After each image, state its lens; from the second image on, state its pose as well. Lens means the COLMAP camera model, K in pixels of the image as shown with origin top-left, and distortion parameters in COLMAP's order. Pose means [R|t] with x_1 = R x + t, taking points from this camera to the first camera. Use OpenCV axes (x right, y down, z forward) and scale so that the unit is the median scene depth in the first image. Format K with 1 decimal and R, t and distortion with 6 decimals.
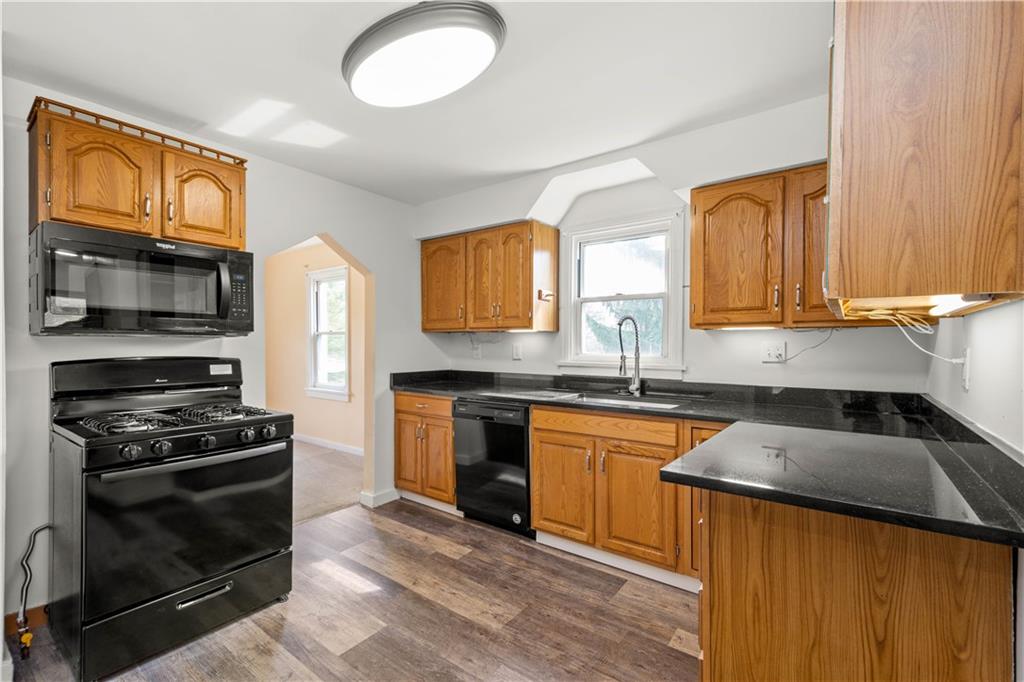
lens RADIAL K [[452.3, 0, 513.5], [0, 452.3, 346.8], [0, 0, 1]] dist [0.005585, -0.000507]
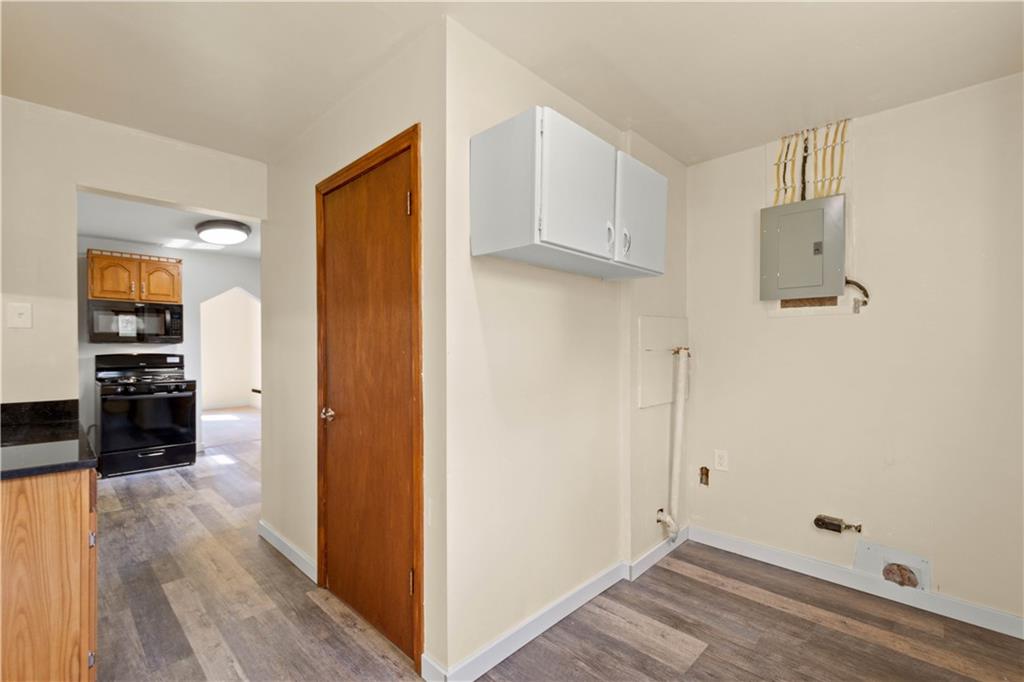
lens RADIAL K [[452.3, 0, 511.7], [0, 452.3, 346.8], [0, 0, 1]] dist [0.005585, -0.000507]
pose [[0.990565, -0.003376, -0.136999, 0.724986], [0.002749, 0.999985, -0.004763, 0.003414], [0.137013, 0.004341, 0.990560, -0.522171]]
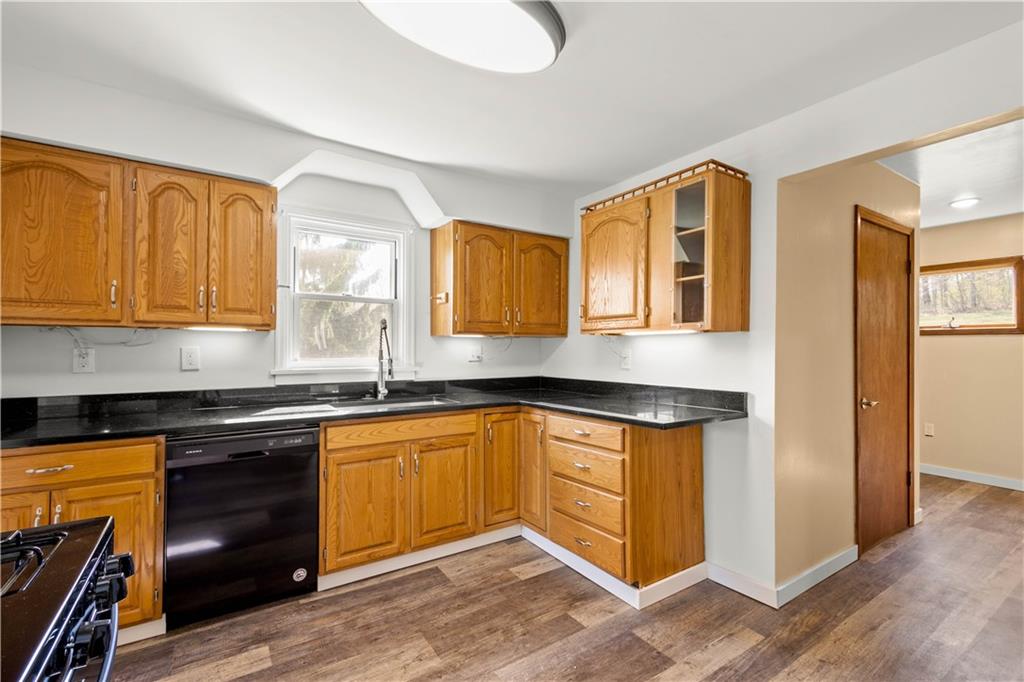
lens RADIAL K [[452.3, 0, 512.0], [0, 452.3, 346.0], [0, 0, 1]] dist [0.005585, -0.000507]
pose [[0.327798, 0.002270, 0.944745, -0.687774], [0.002678, 0.999991, -0.003332, -0.007136], [-0.944744, 0.003622, 0.327789, 0.458211]]
